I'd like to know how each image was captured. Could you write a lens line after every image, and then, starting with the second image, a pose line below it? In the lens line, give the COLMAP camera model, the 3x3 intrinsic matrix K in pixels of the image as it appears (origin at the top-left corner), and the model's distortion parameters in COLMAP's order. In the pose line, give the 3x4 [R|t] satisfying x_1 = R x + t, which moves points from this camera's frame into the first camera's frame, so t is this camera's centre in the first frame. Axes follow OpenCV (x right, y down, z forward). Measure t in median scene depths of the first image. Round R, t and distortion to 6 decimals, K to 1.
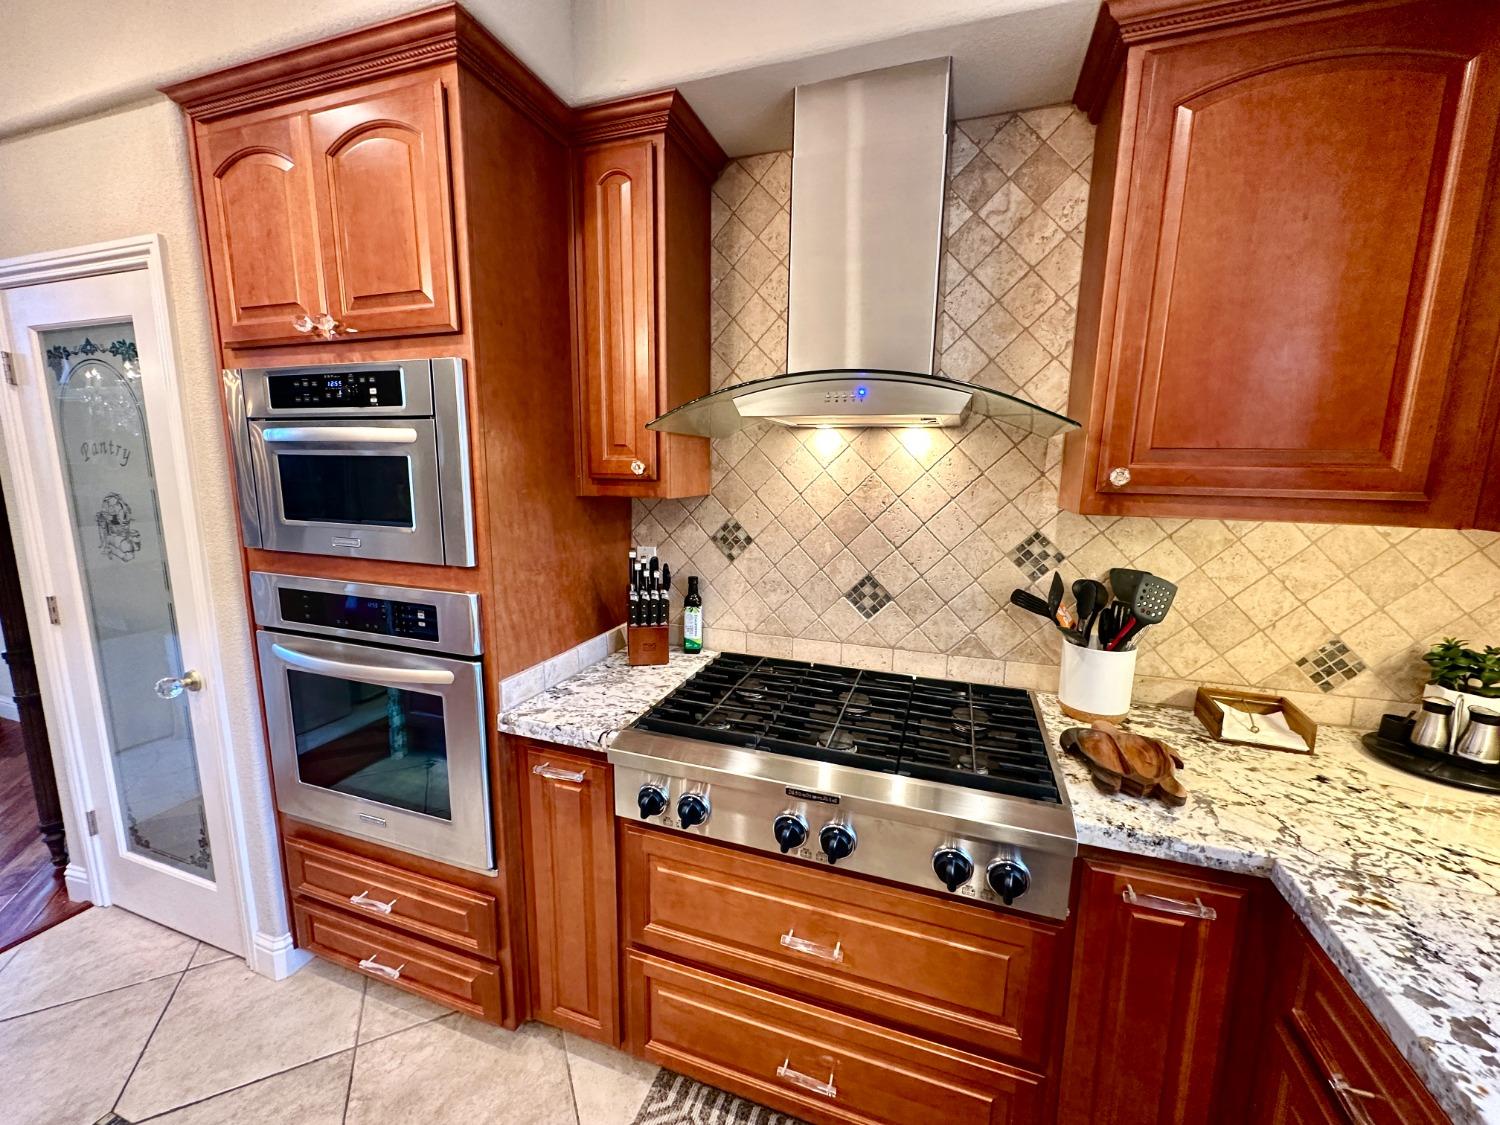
lens RADIAL K [[597.6, 0, 750.9], [0, 597.6, 564.1], [0, 0, 1]] dist [-0.001009, -0.000007]
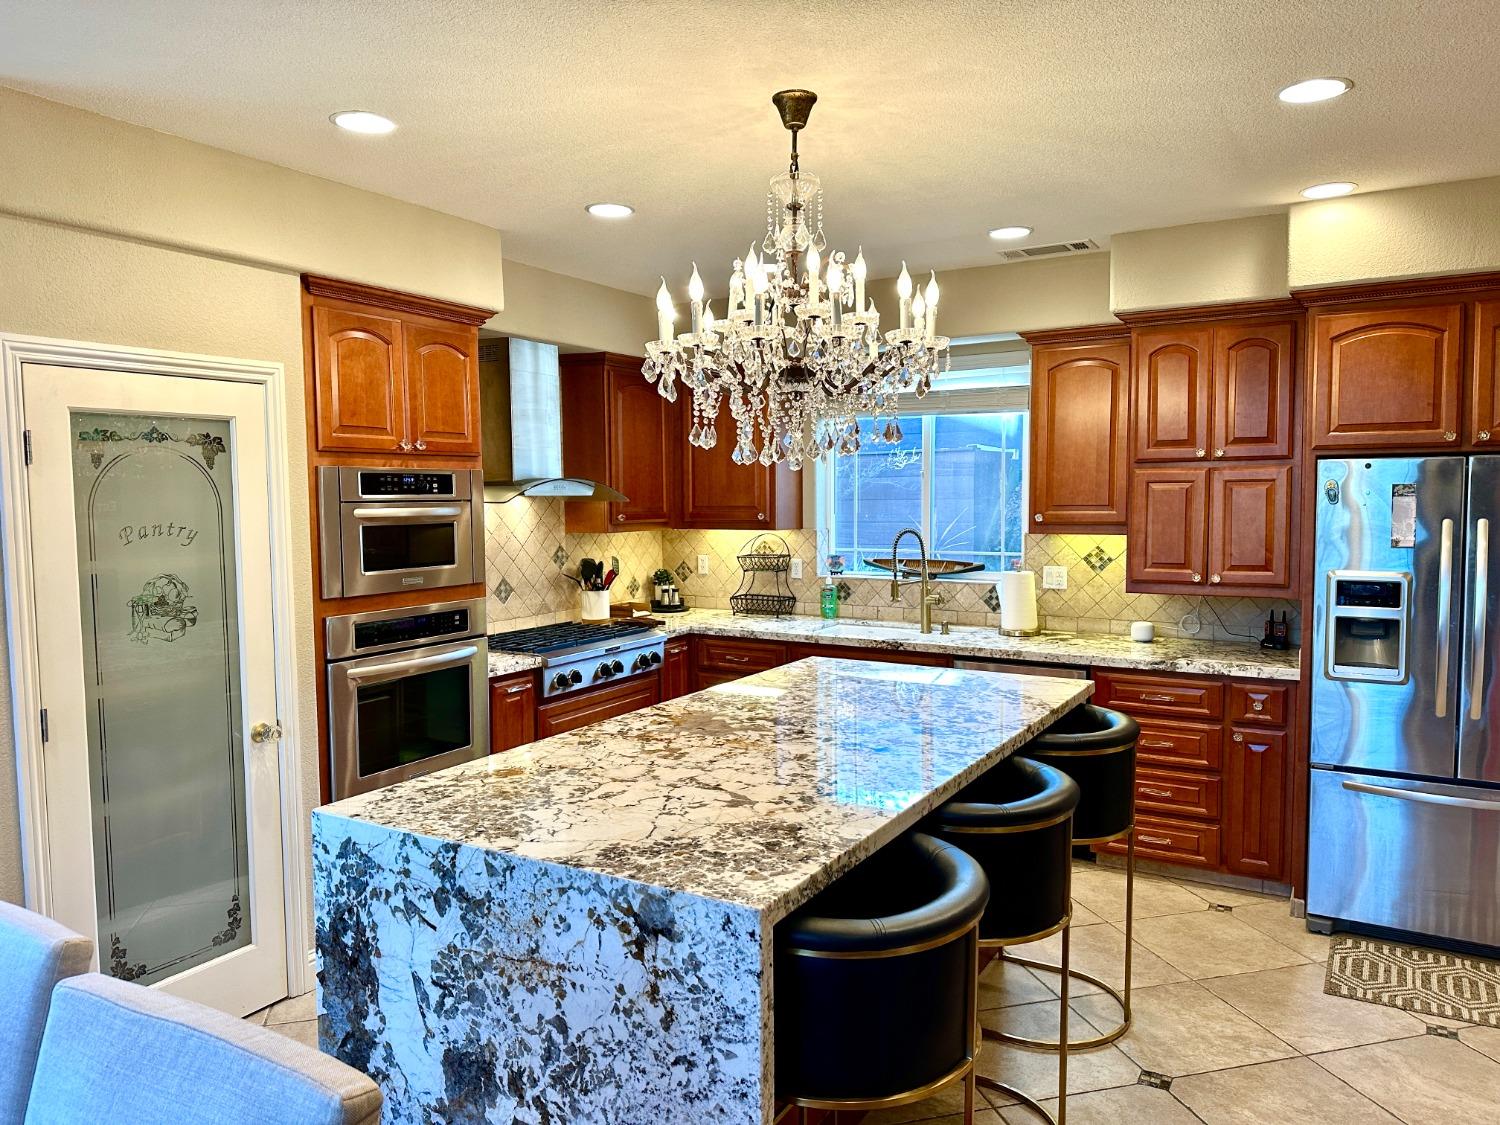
lens RADIAL K [[1048.3, 0, 748.3], [0, 1048.3, 563.6], [0, 0, 1]] dist [-0.006108, -0.002013]
pose [[0.193245, -0.083666, 0.977577, -3.127601], [0.173882, 0.983506, 0.049801, -0.063065], [-0.965620, 0.160359, 0.204605, -0.385155]]
